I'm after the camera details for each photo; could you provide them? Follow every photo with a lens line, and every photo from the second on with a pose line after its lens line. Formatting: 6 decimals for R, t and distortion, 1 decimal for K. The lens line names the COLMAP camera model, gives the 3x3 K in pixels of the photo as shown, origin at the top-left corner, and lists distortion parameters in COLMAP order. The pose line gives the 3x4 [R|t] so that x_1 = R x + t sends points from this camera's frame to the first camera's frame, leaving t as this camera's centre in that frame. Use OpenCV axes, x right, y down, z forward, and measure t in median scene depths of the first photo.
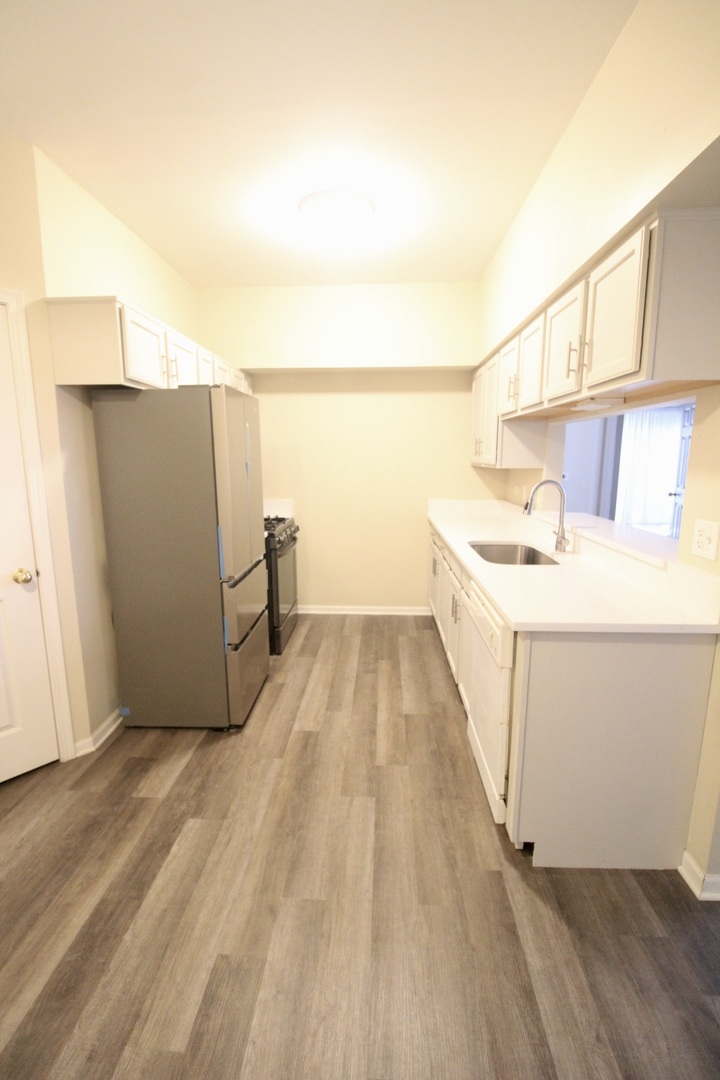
lens RADIAL K [[497.9, 0, 350.2], [0, 497.9, 542.1], [0, 0, 1]] dist [-0.004368, -0.011412]
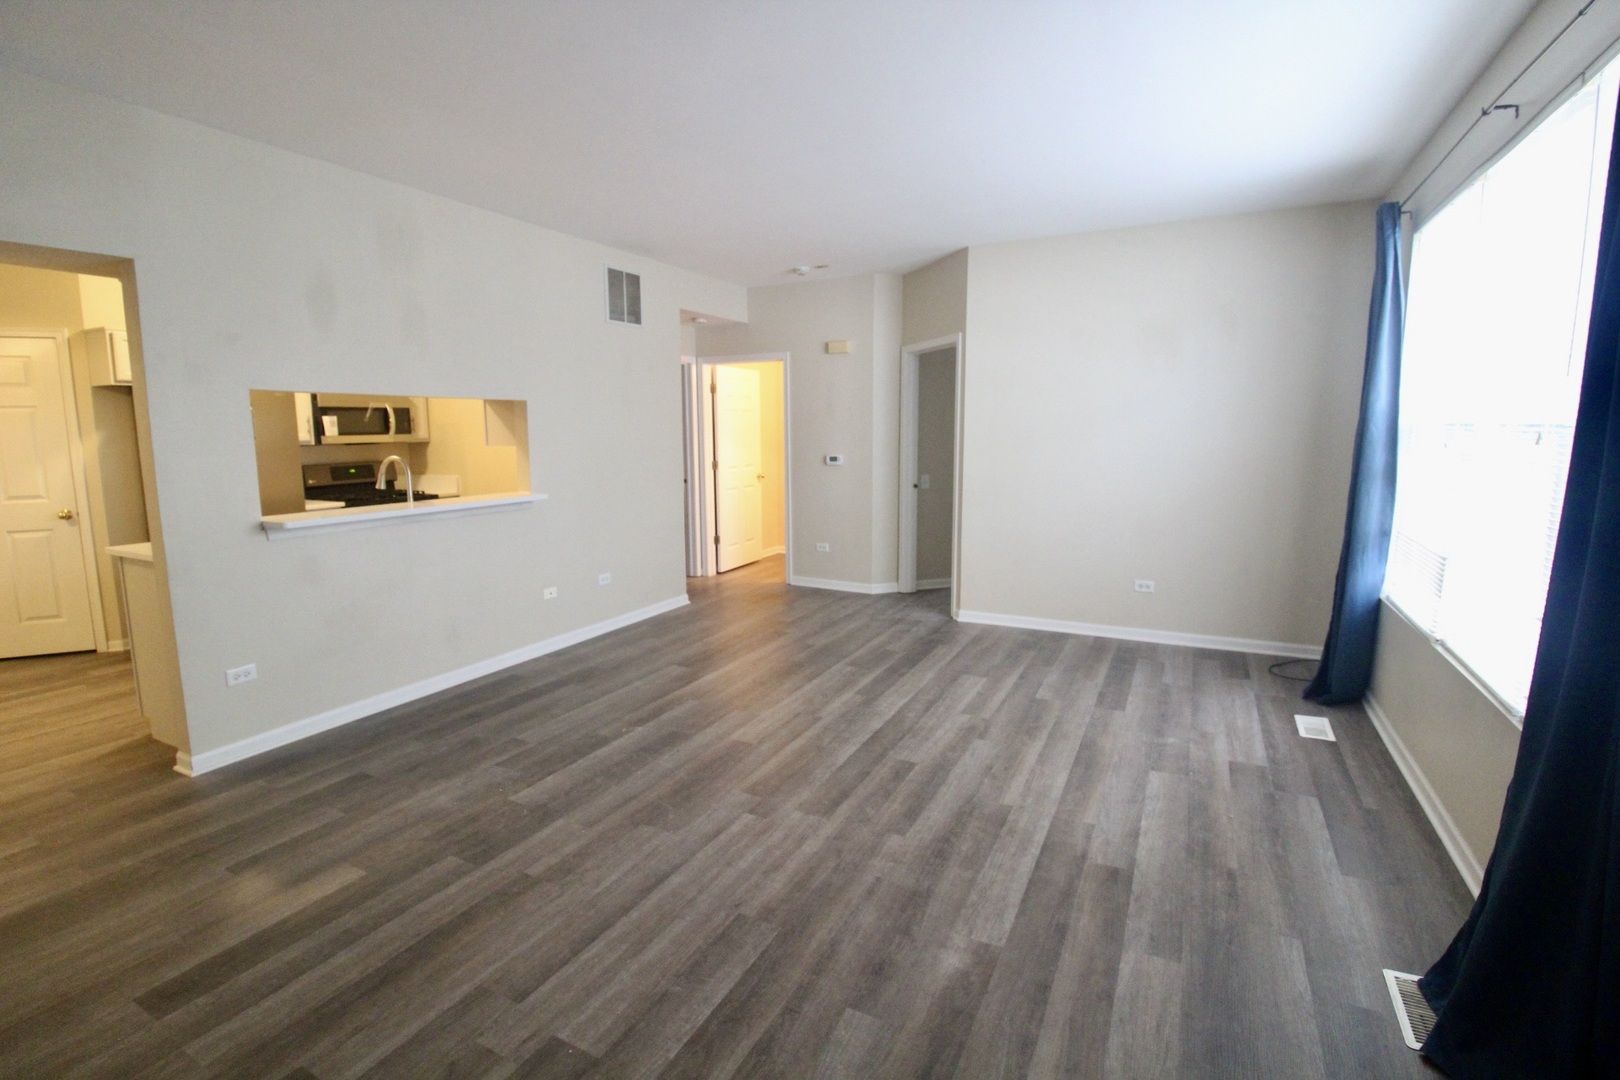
lens RADIAL K [[746.9, 0, 802.4], [0, 746.9, 527.7], [0, 0, 1]] dist [-0.004368, -0.011412]
pose [[0.916173, 0.050388, -0.397604, 2.129196], [-0.067460, 0.997299, -0.029058, 0.021729], [0.395065, 0.053444, 0.917097, -0.142131]]
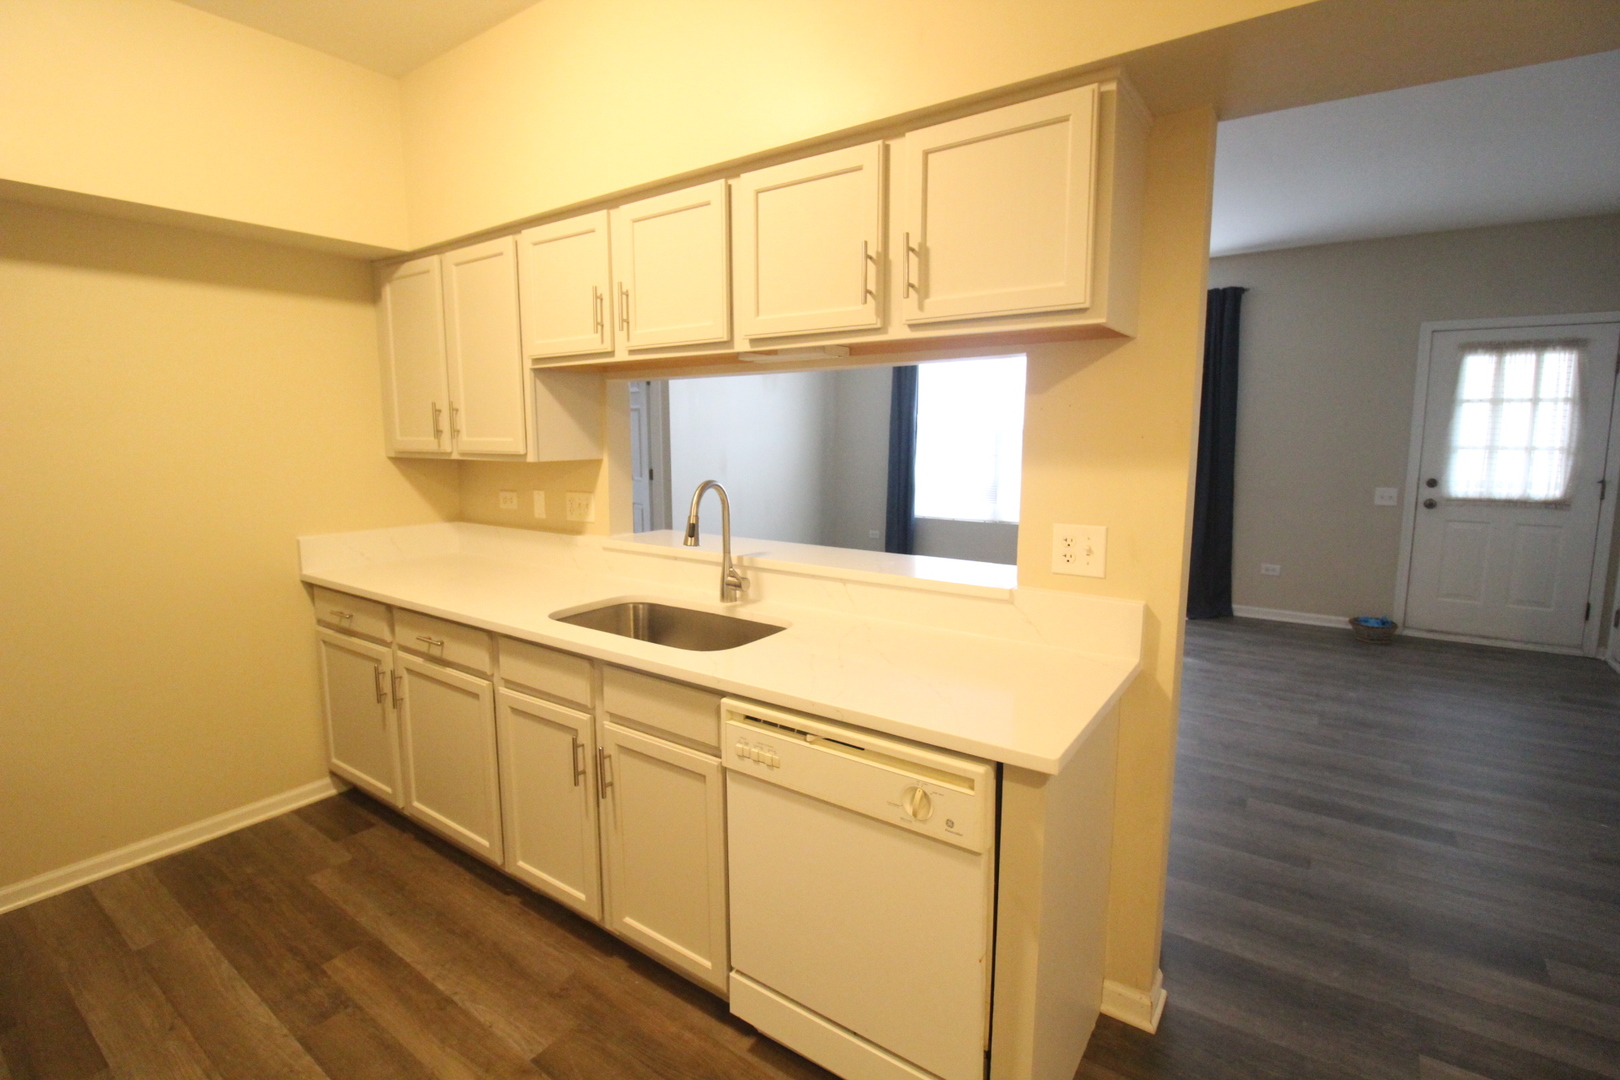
lens RADIAL K [[746.9, 0, 803.5], [0, 746.9, 523.5], [0, 0, 1]] dist [-0.004368, -0.011412]
pose [[0.527917, -0.103394, 0.842979, -0.298818], [0.148158, 0.988554, 0.028465, -0.097097], [-0.836273, 0.109867, 0.537194, 0.531093]]
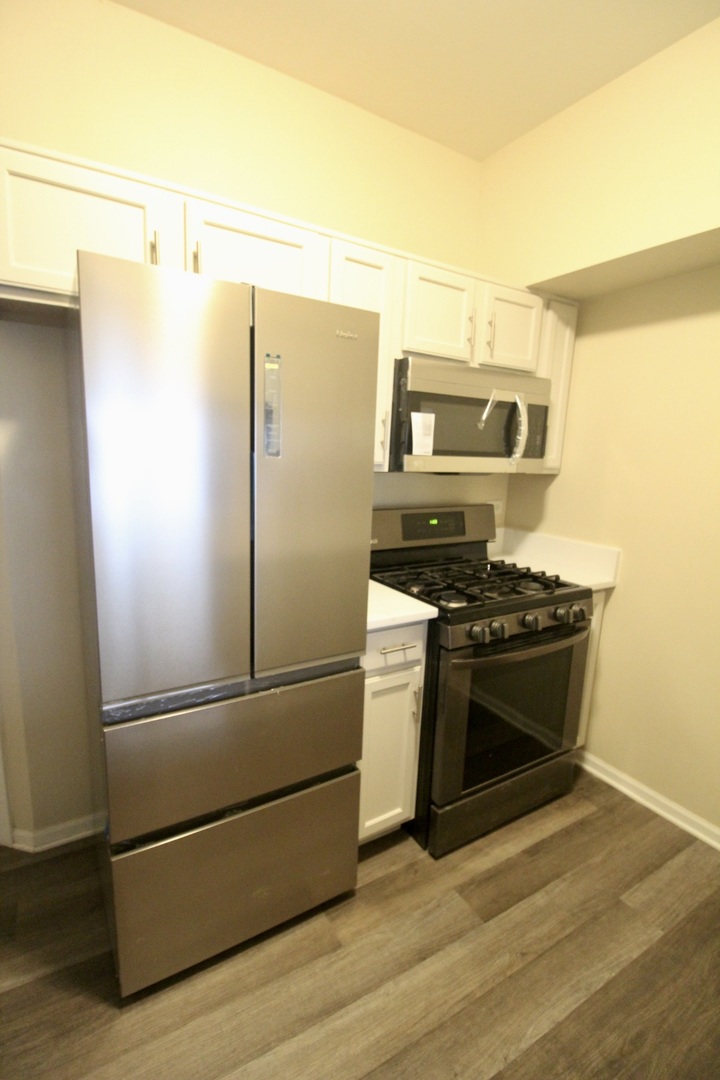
lens RADIAL K [[497.9, 0, 346.6], [0, 497.9, 542.6], [0, 0, 1]] dist [-0.004368, -0.011412]
pose [[0.560510, 0.171866, -0.810117, 0.241374], [-0.182934, 0.979759, 0.081286, -0.160893], [0.807690, 0.102637, 0.580605, 0.984599]]
